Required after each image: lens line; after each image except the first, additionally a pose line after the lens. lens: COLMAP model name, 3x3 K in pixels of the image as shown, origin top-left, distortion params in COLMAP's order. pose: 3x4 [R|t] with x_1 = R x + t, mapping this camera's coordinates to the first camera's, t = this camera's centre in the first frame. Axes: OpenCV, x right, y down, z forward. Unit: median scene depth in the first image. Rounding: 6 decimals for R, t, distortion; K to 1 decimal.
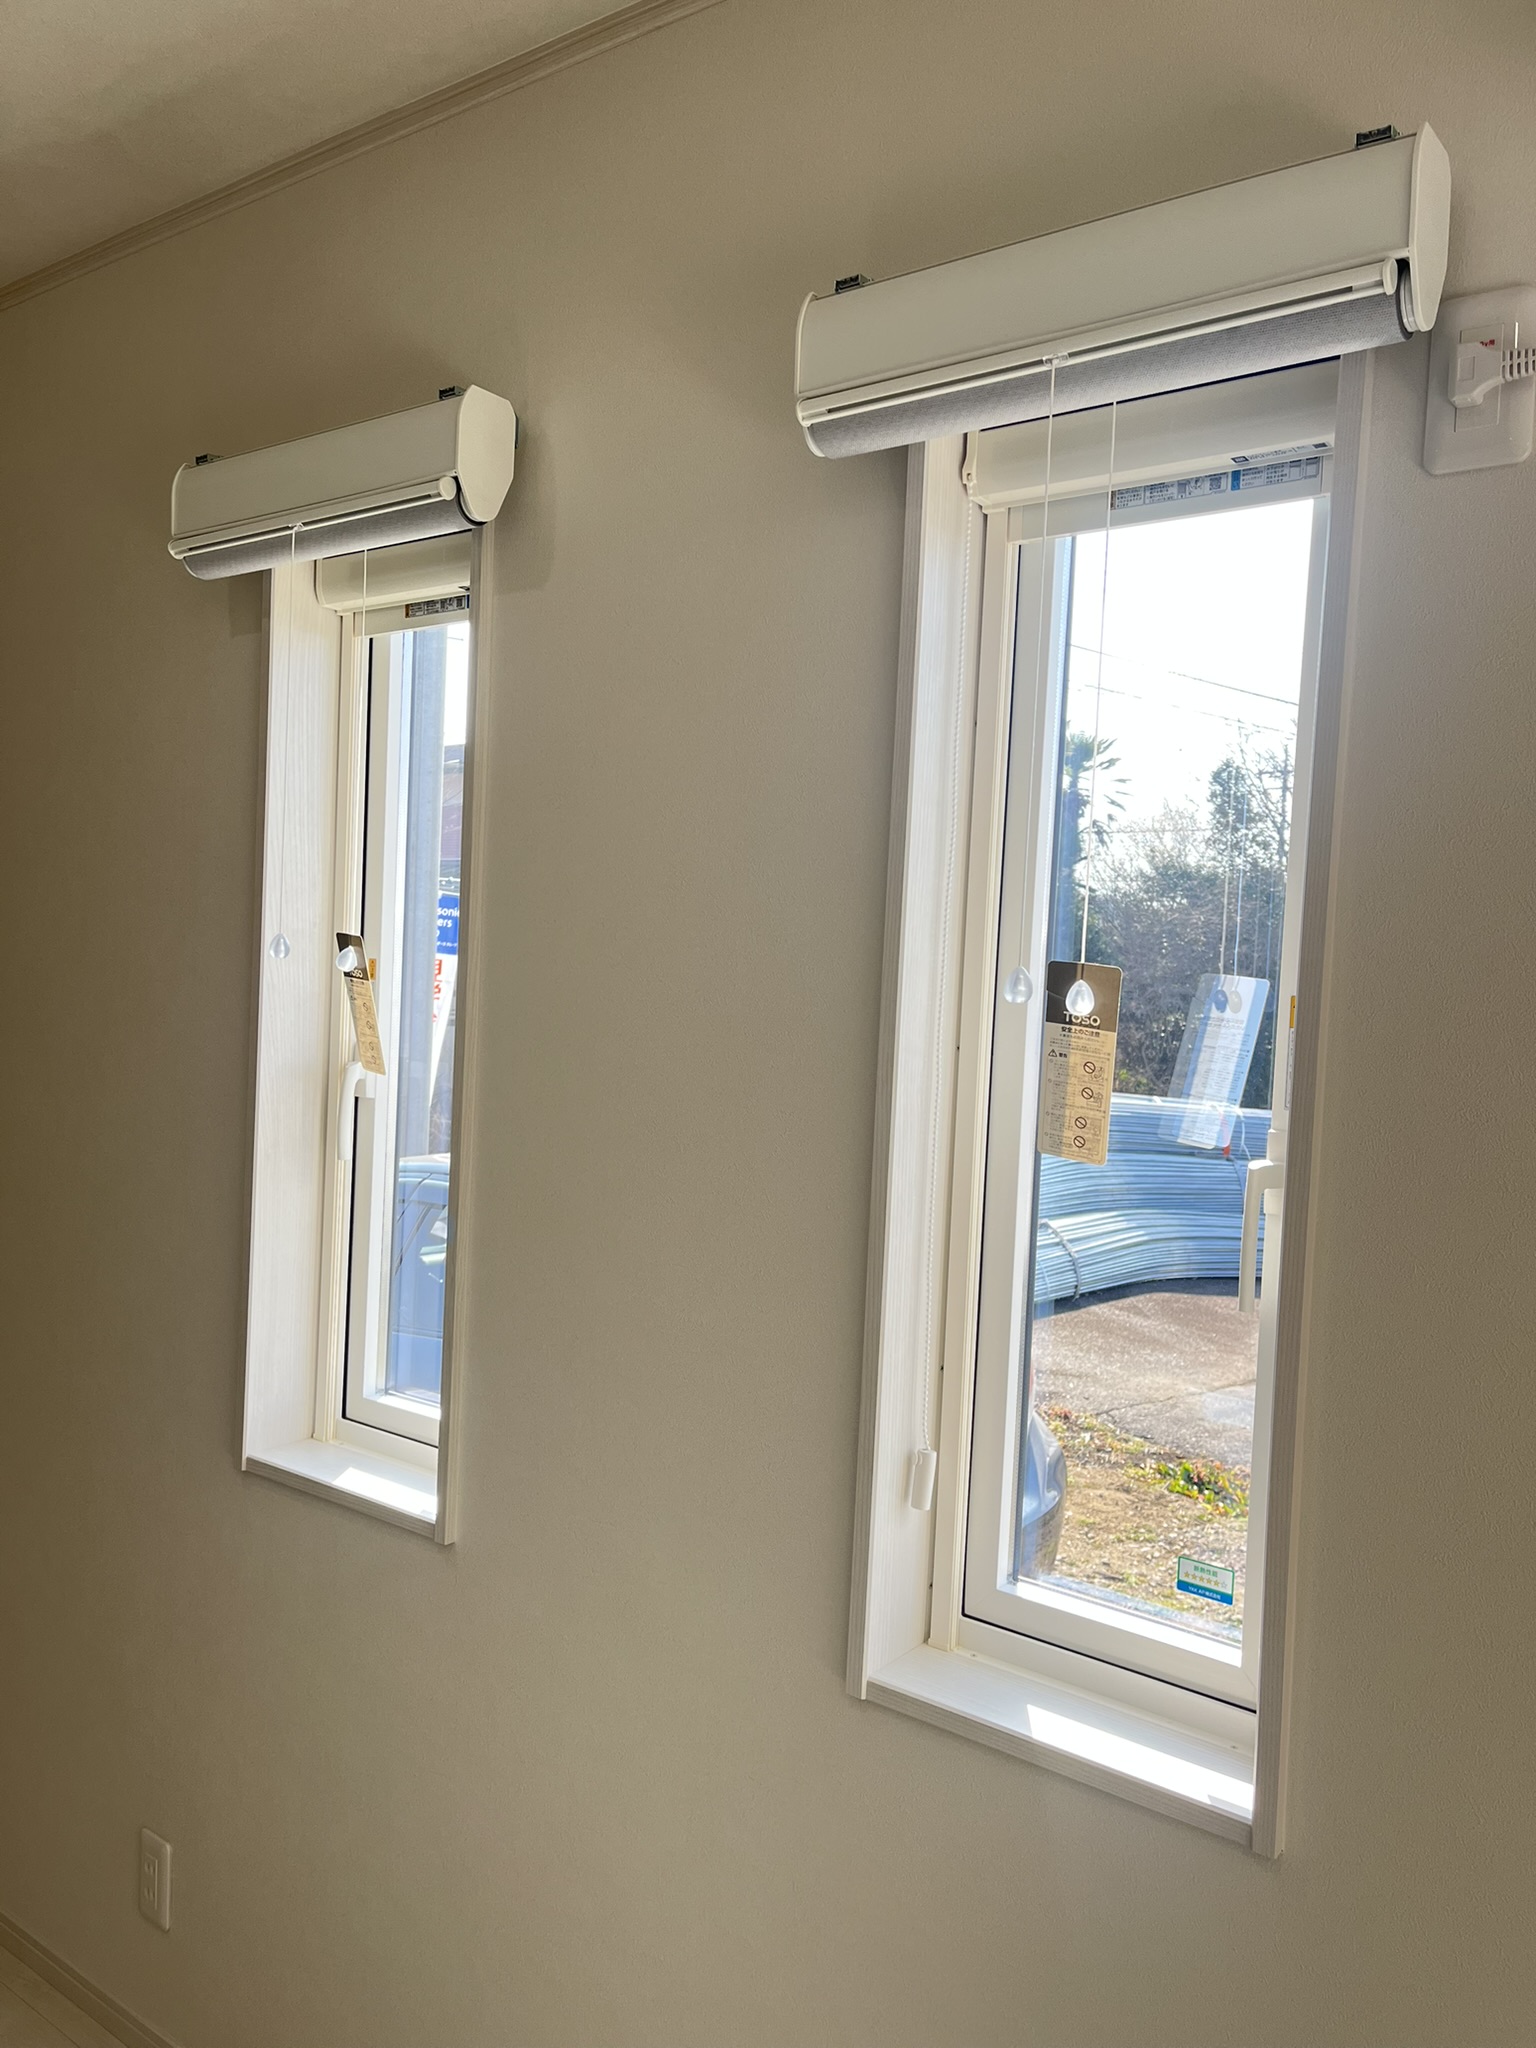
lens RADIAL K [[1542.1, 0, 768.3], [0, 1542.1, 1034.9], [0, 0, 1]] dist [0.093774, -0.123319]
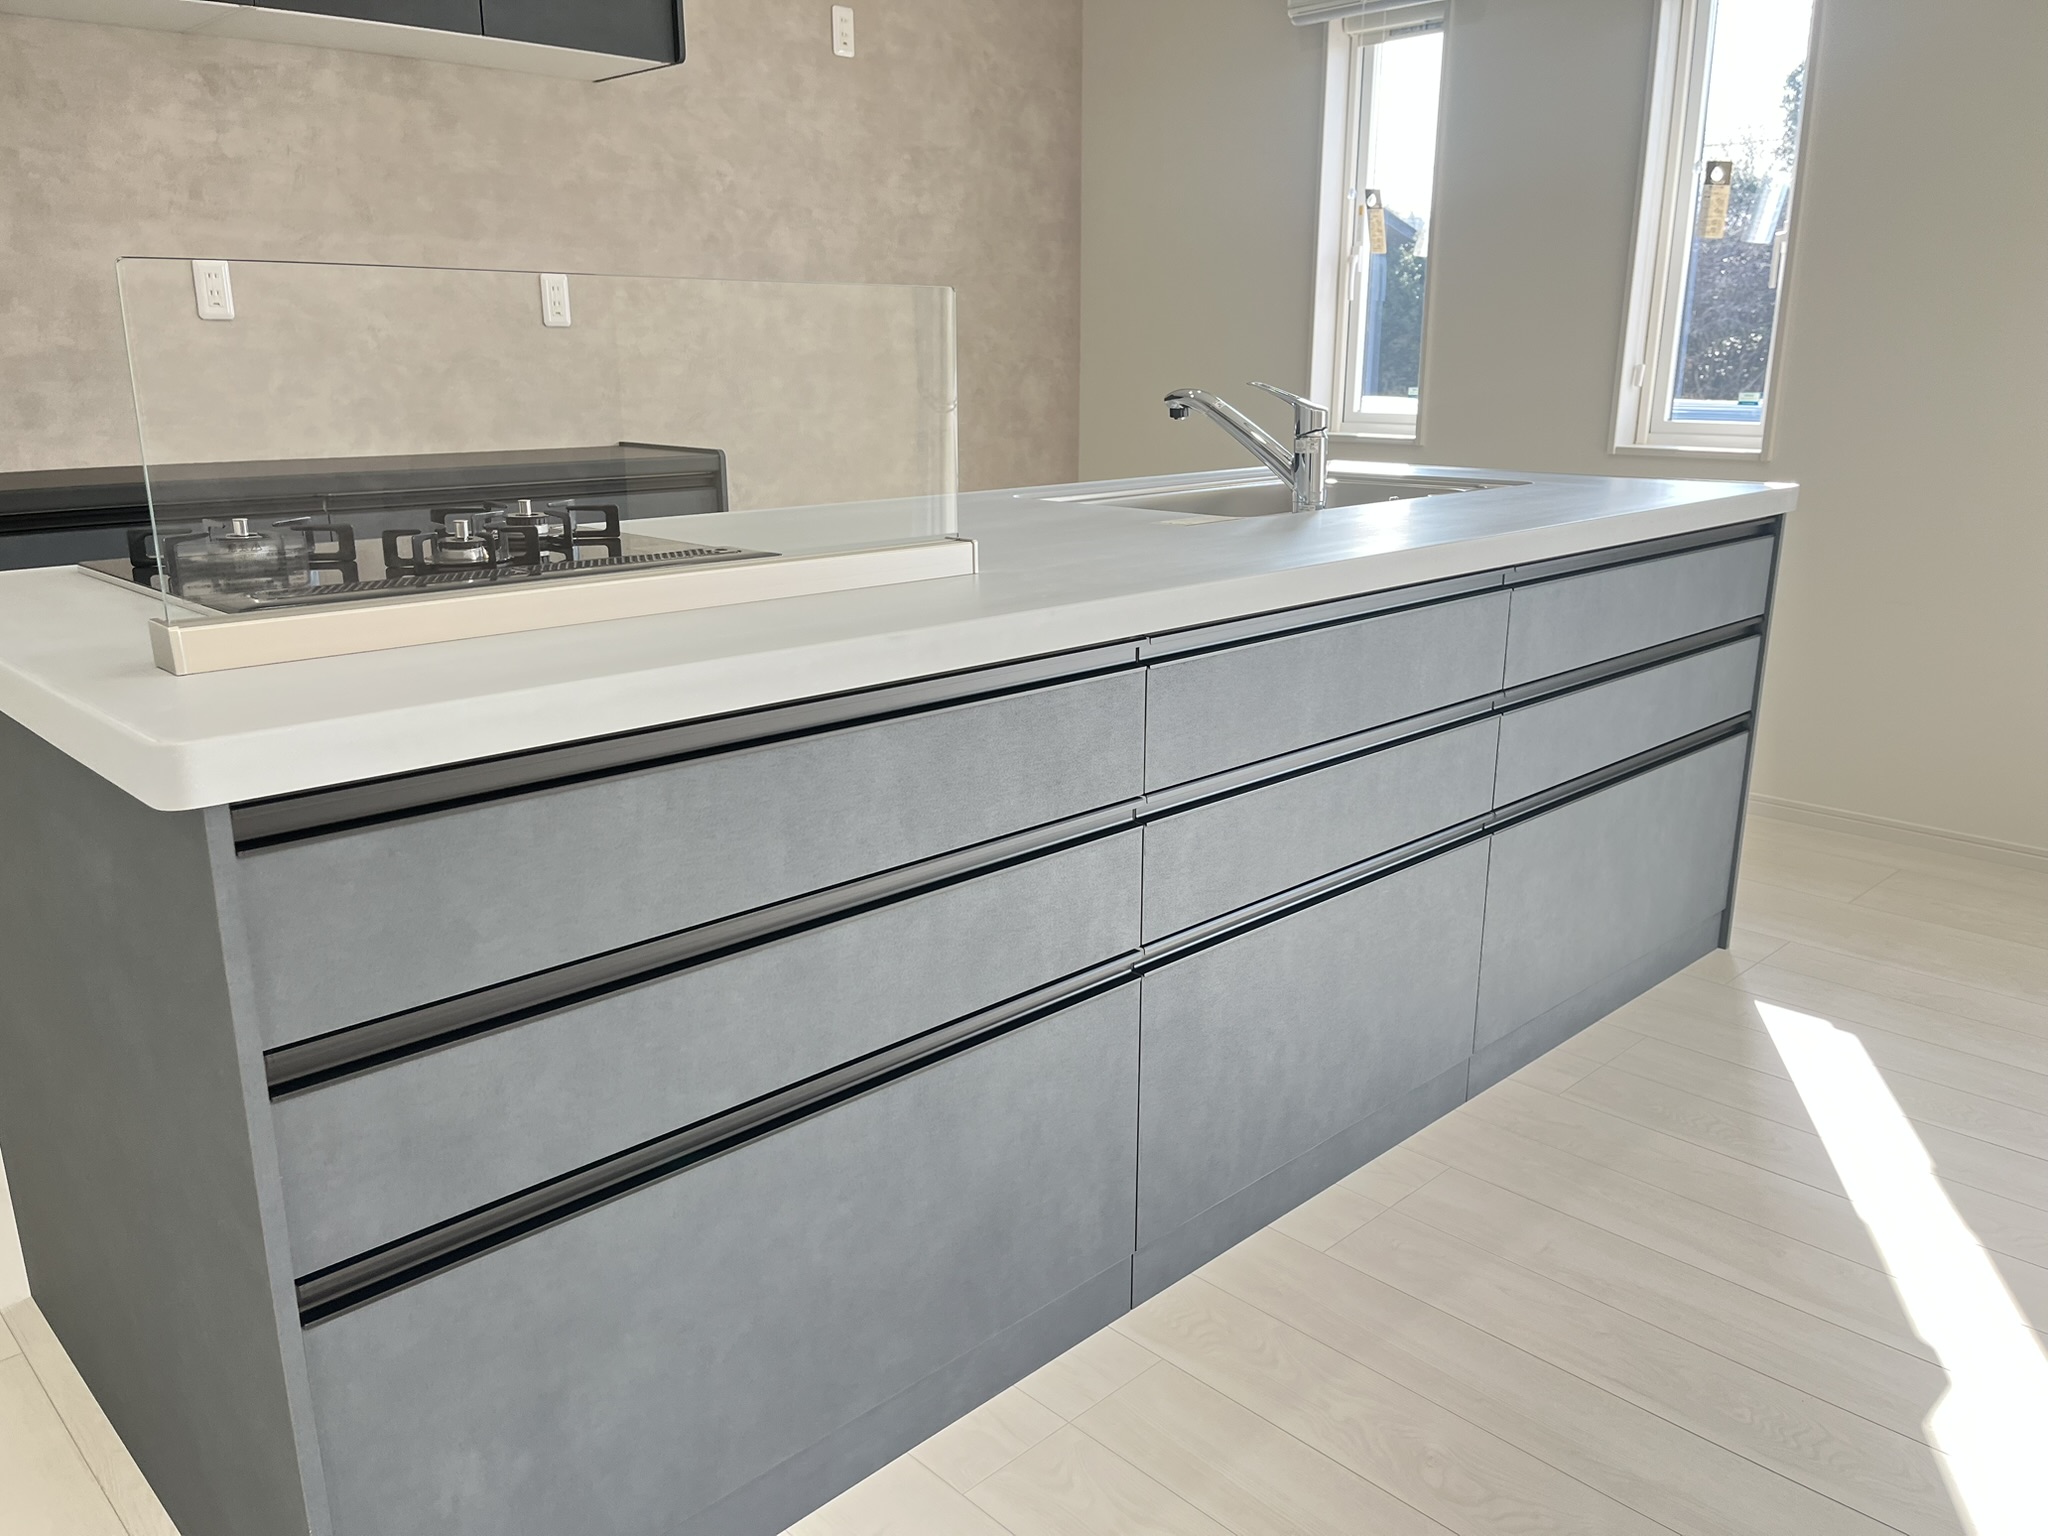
lens RADIAL K [[1542.1, 0, 1037.7], [0, 1542.1, 769.4], [0, 0, 1]] dist [0.093774, -0.123319]
pose [[0.988470, -0.003109, -0.151386, -0.486167], [0.037222, 0.974099, 0.223037, 0.282846], [0.146772, -0.226100, 0.962983, -1.792715]]
